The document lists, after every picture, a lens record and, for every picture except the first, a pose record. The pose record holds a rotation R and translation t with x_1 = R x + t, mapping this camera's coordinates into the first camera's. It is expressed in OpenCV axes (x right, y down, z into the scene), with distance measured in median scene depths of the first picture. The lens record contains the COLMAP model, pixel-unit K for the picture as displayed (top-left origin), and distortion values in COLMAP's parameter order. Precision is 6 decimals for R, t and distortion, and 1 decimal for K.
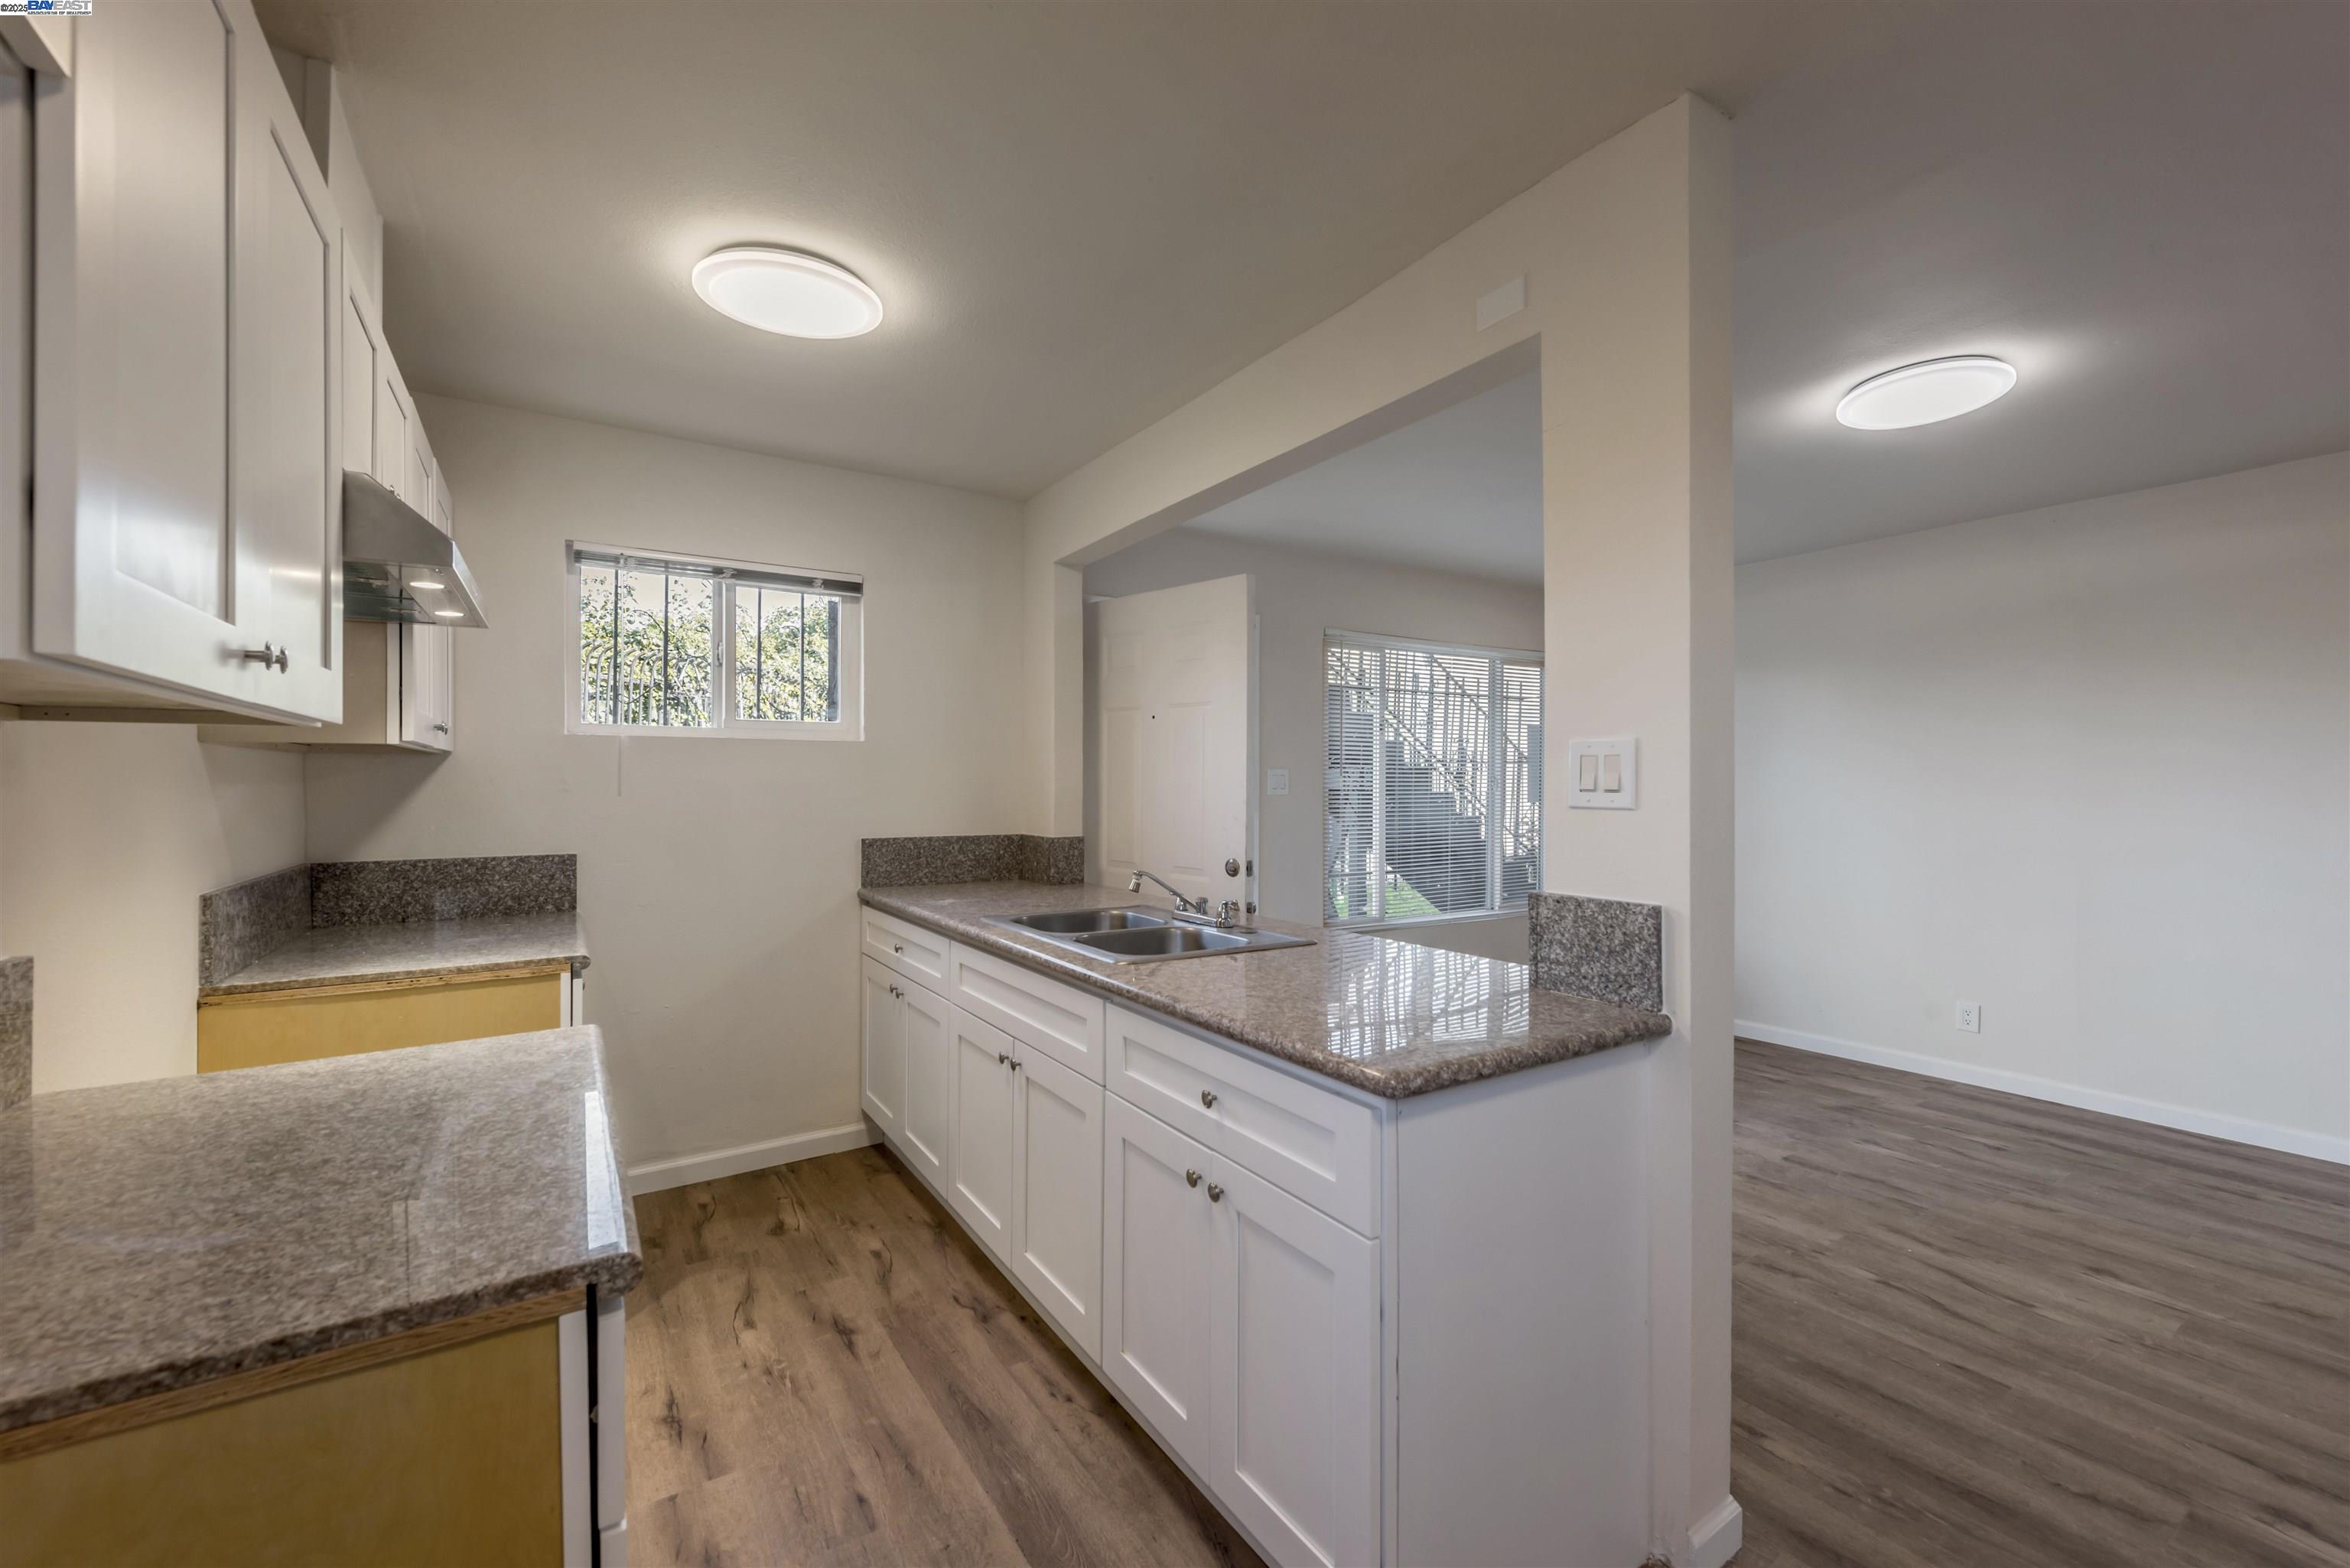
lens RADIAL K [[977.4, 0, 1187.1], [0, 977.4, 780.2], [0, 0, 1]] dist [0.015683, -0.004930]
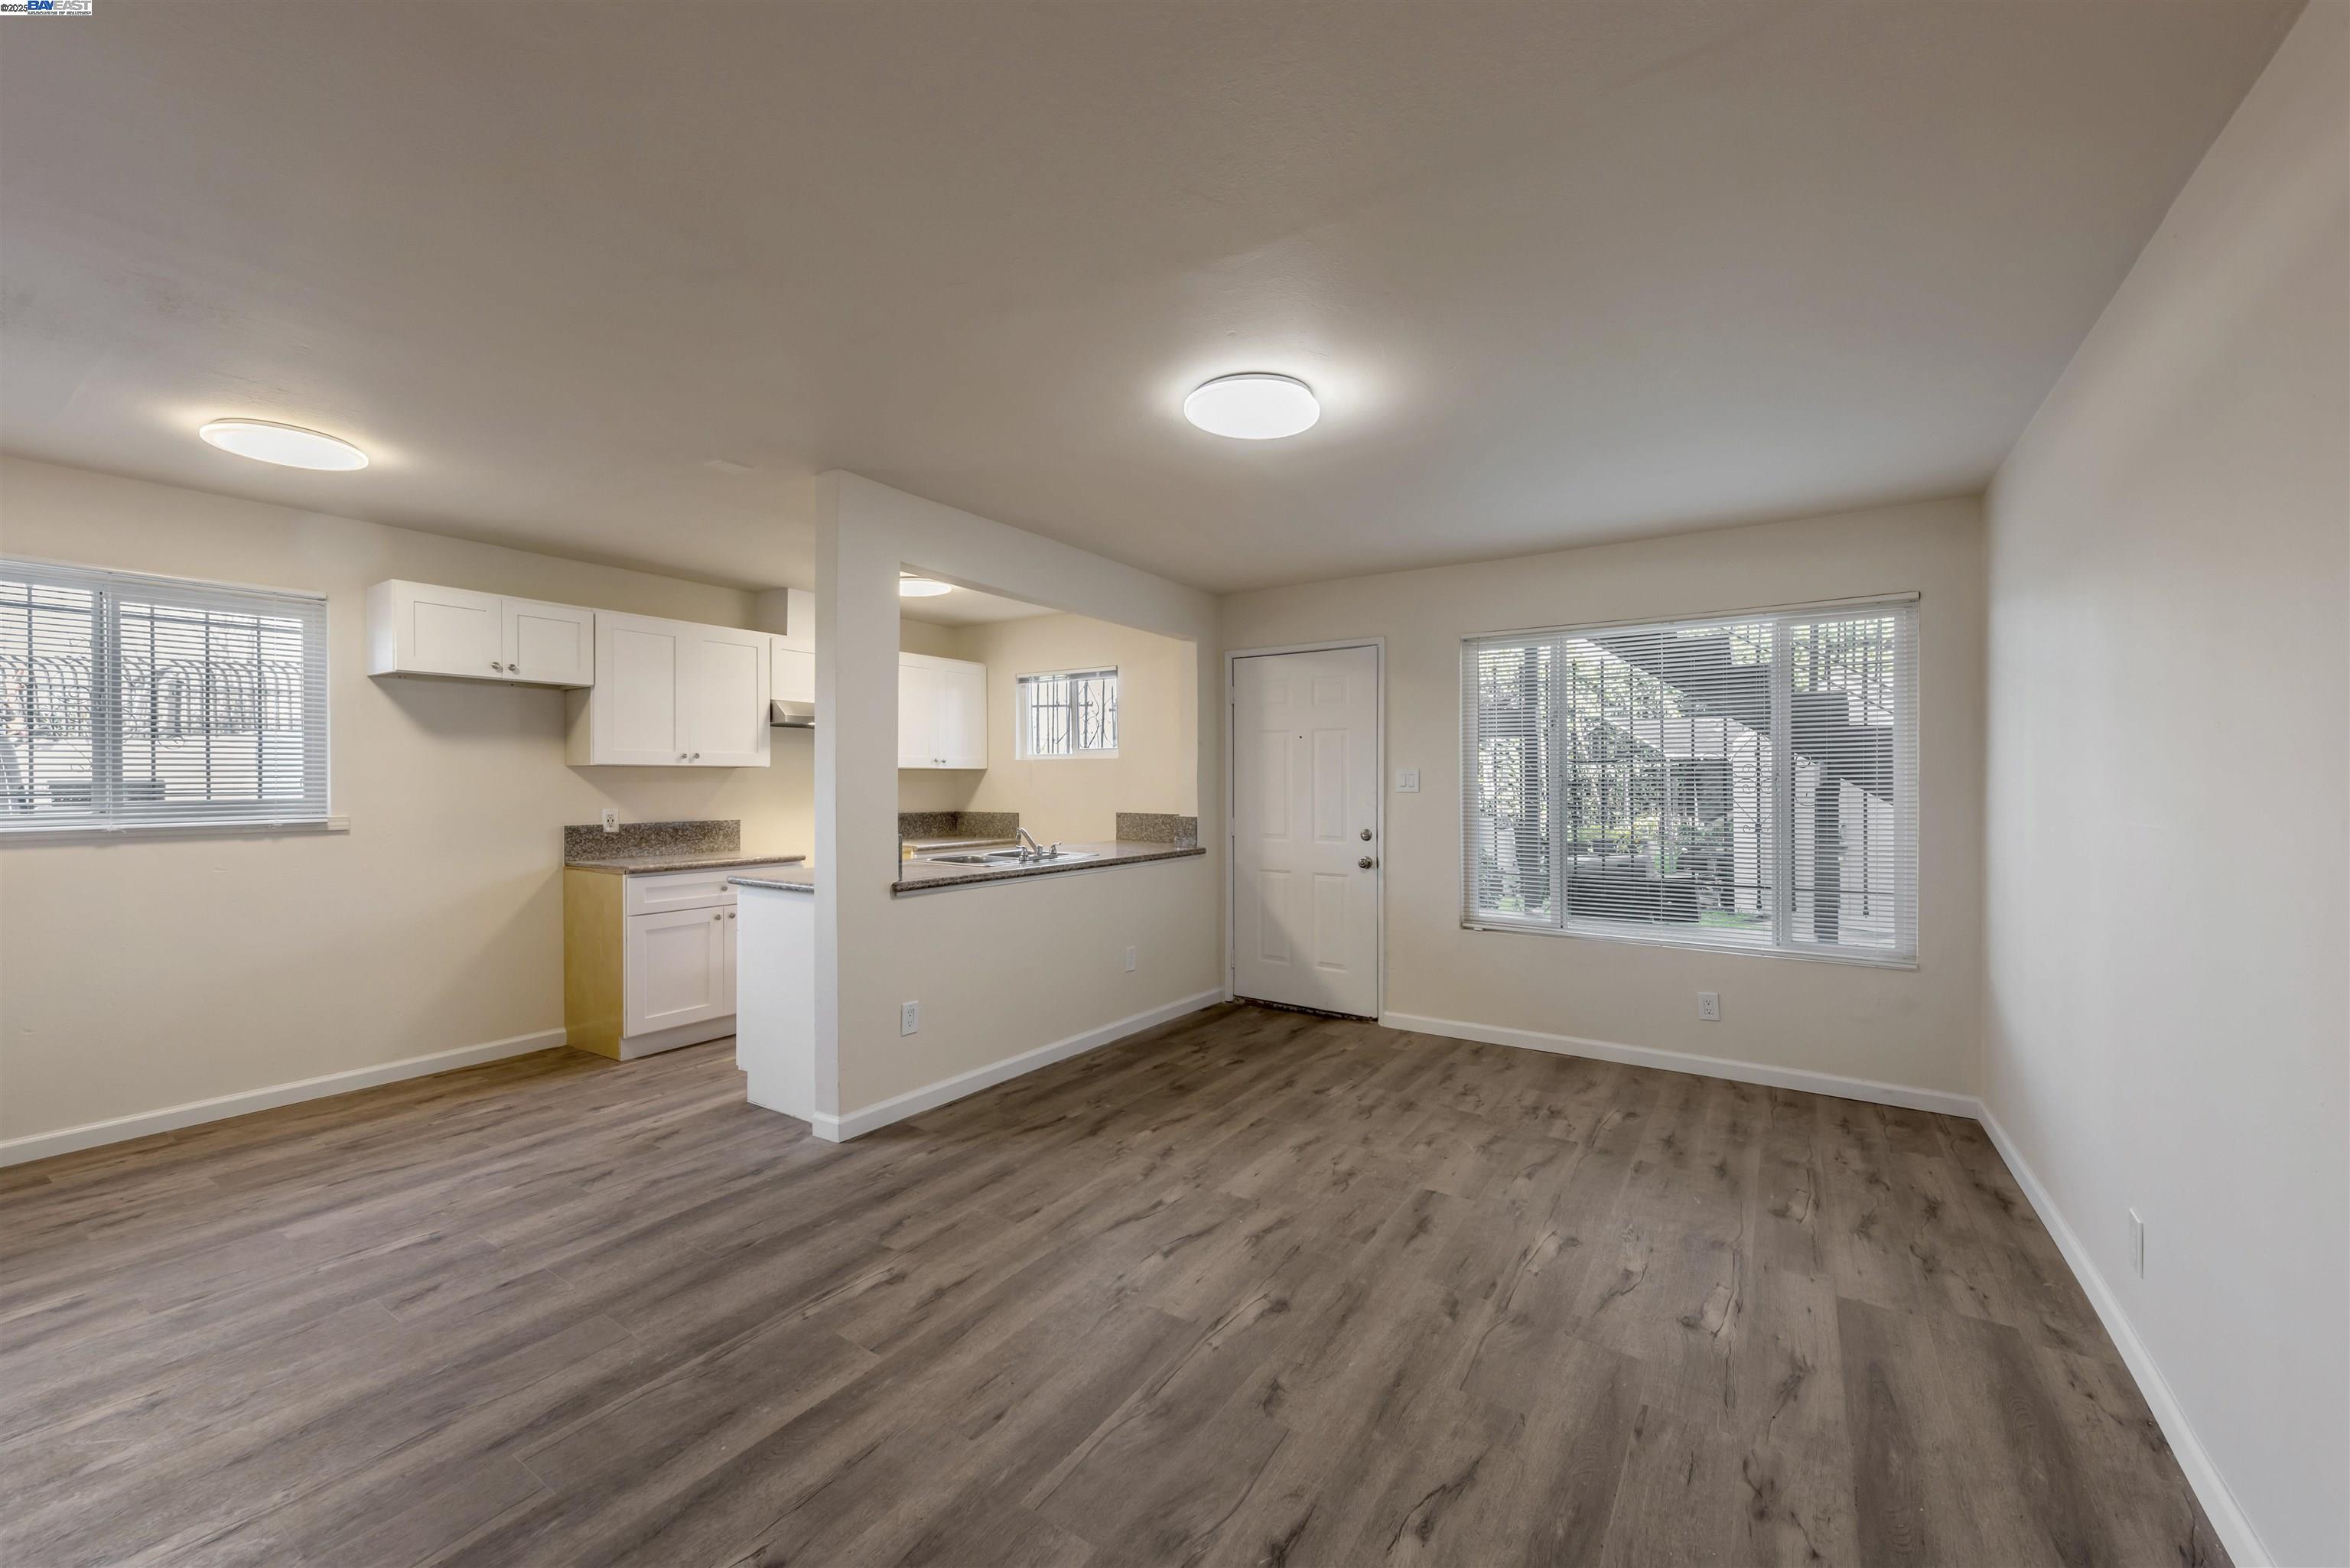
lens RADIAL K [[946.1, 0, 1152.4], [0, 946.1, 778.1], [0, 0, 1]] dist [0.016236, -0.006347]
pose [[0.369257, -0.001797, -0.929325, 1.513073], [0.002693, 0.999996, -0.000864, -0.001736], [0.929323, -0.002184, 0.369261, 0.489365]]
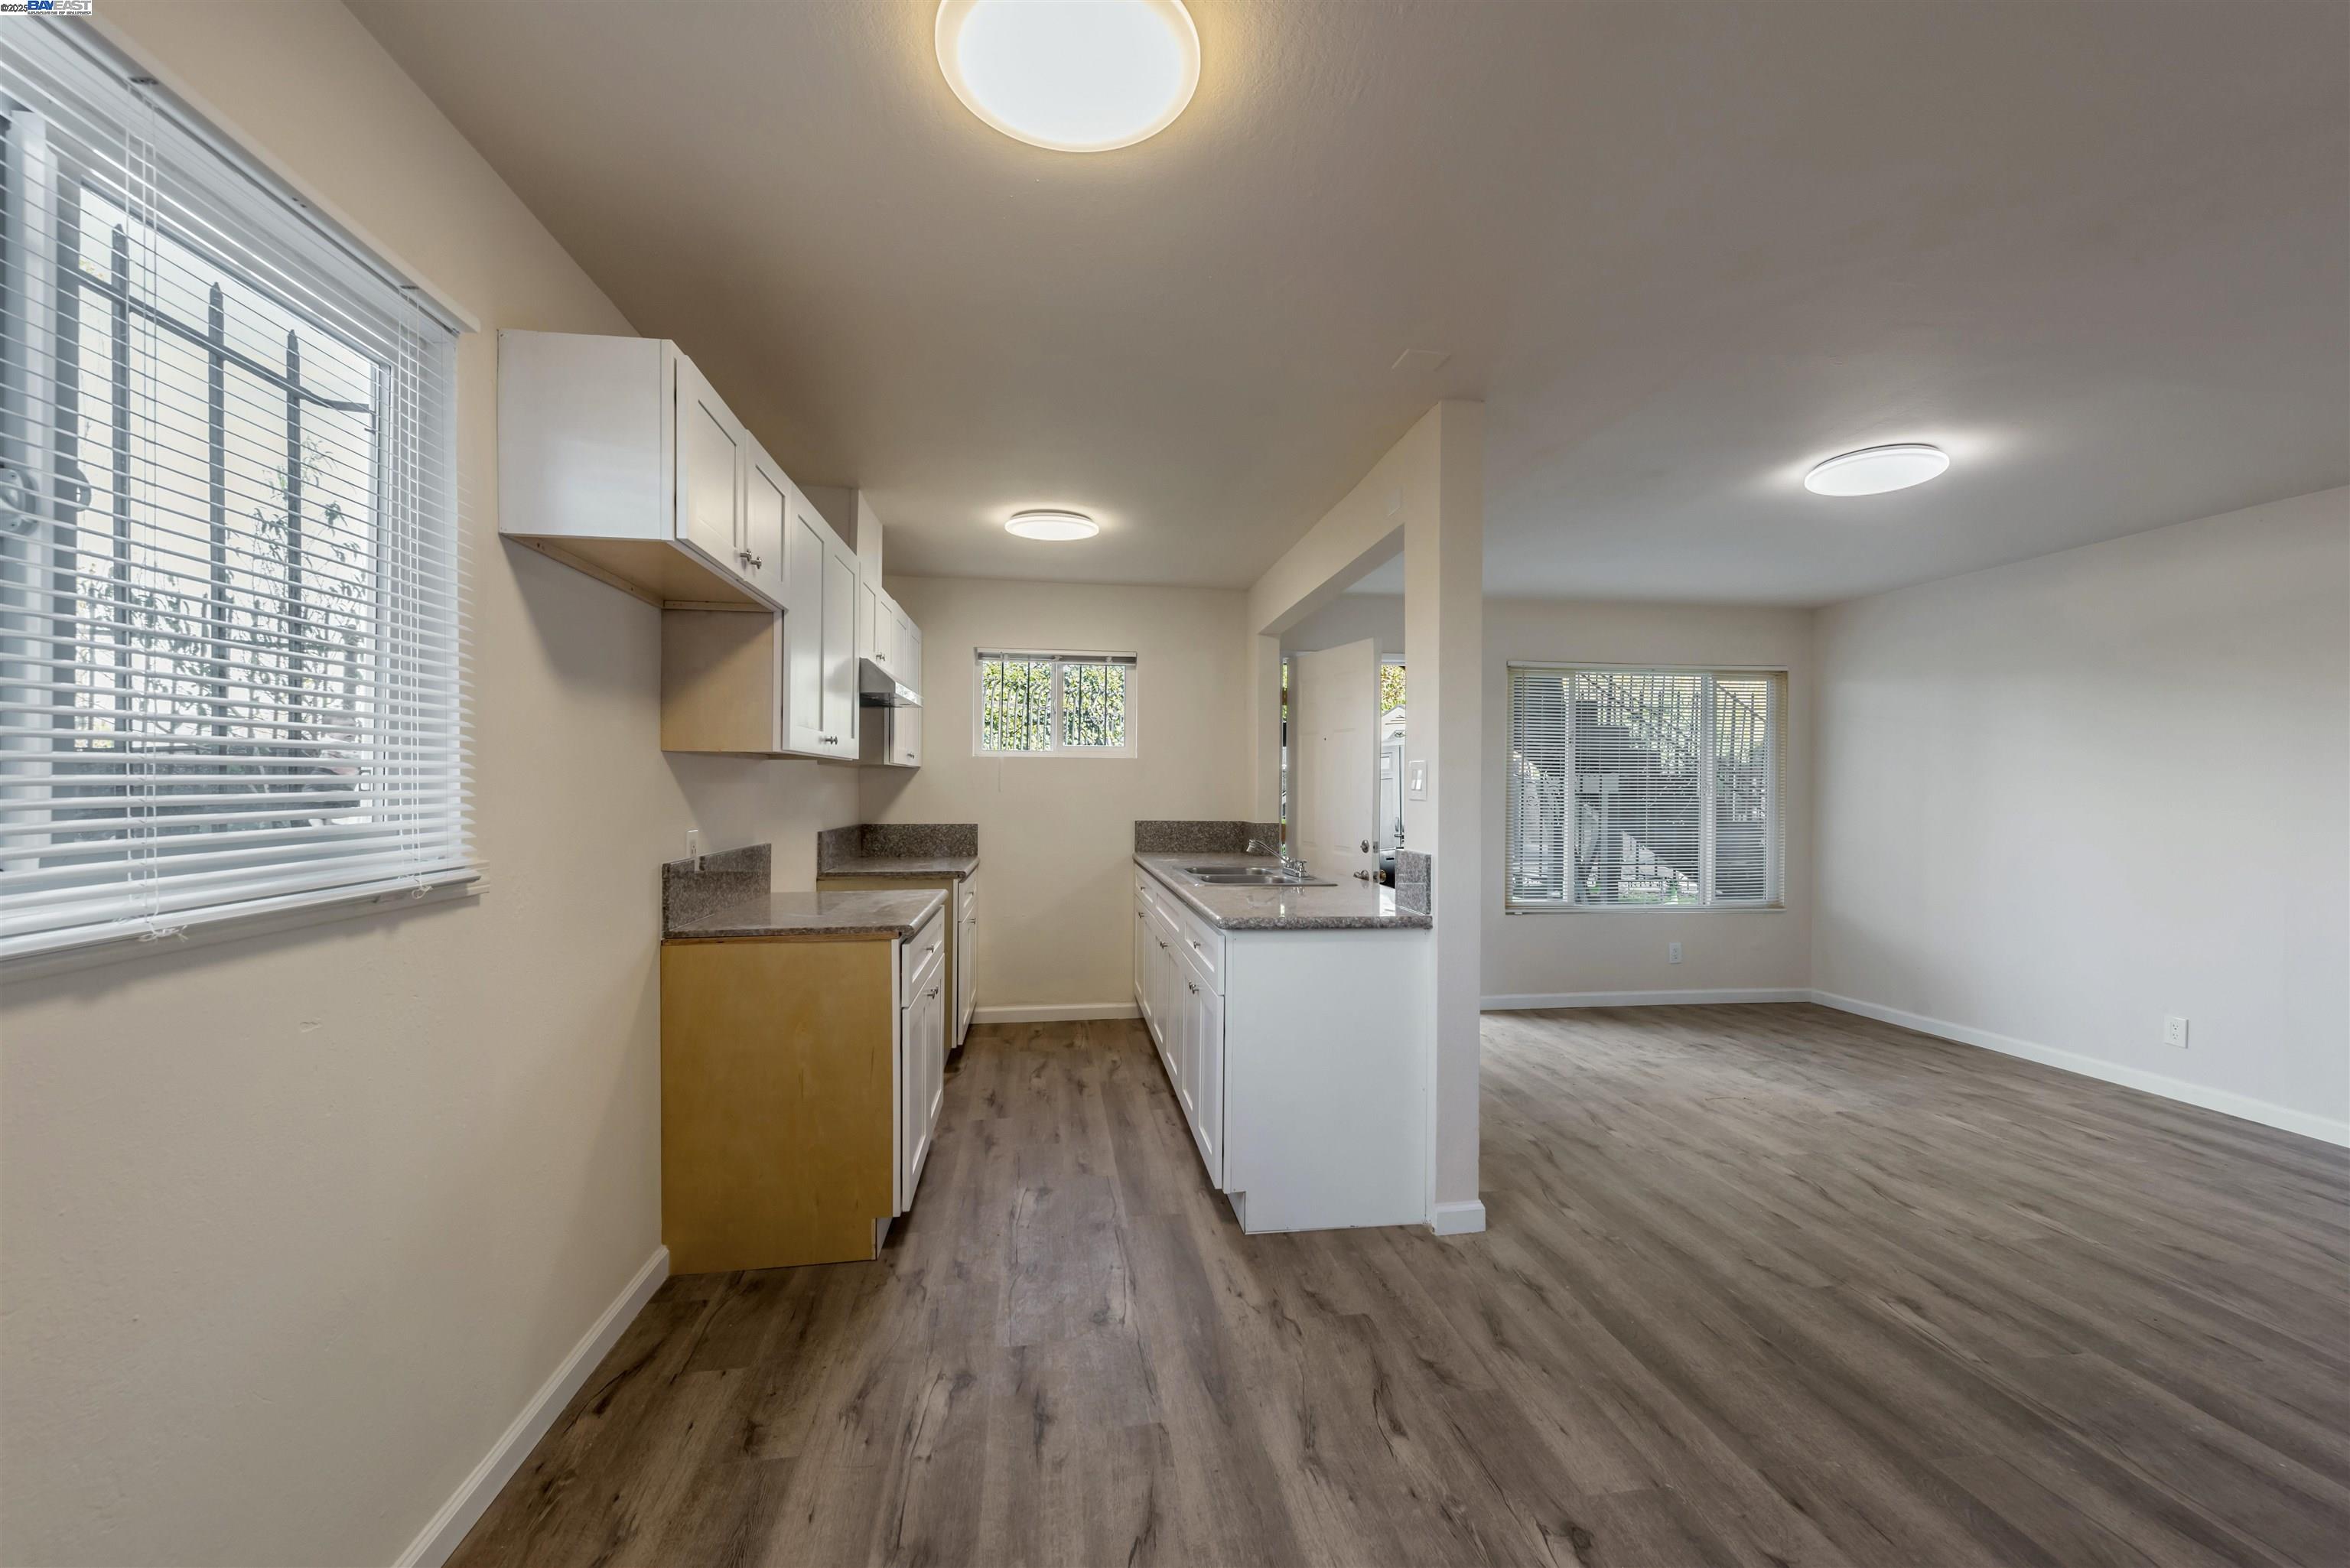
lens RADIAL K [[970.9, 0, 1175.0], [0, 970.9, 784.0], [0, 0, 1]] dist [0.020050, -0.006240]
pose [[0.904068, 0.004106, -0.427370, 0.445076], [-0.004765, 0.999989, -0.000473, 0.001969], [0.427363, 0.002464, 0.904077, -0.428563]]
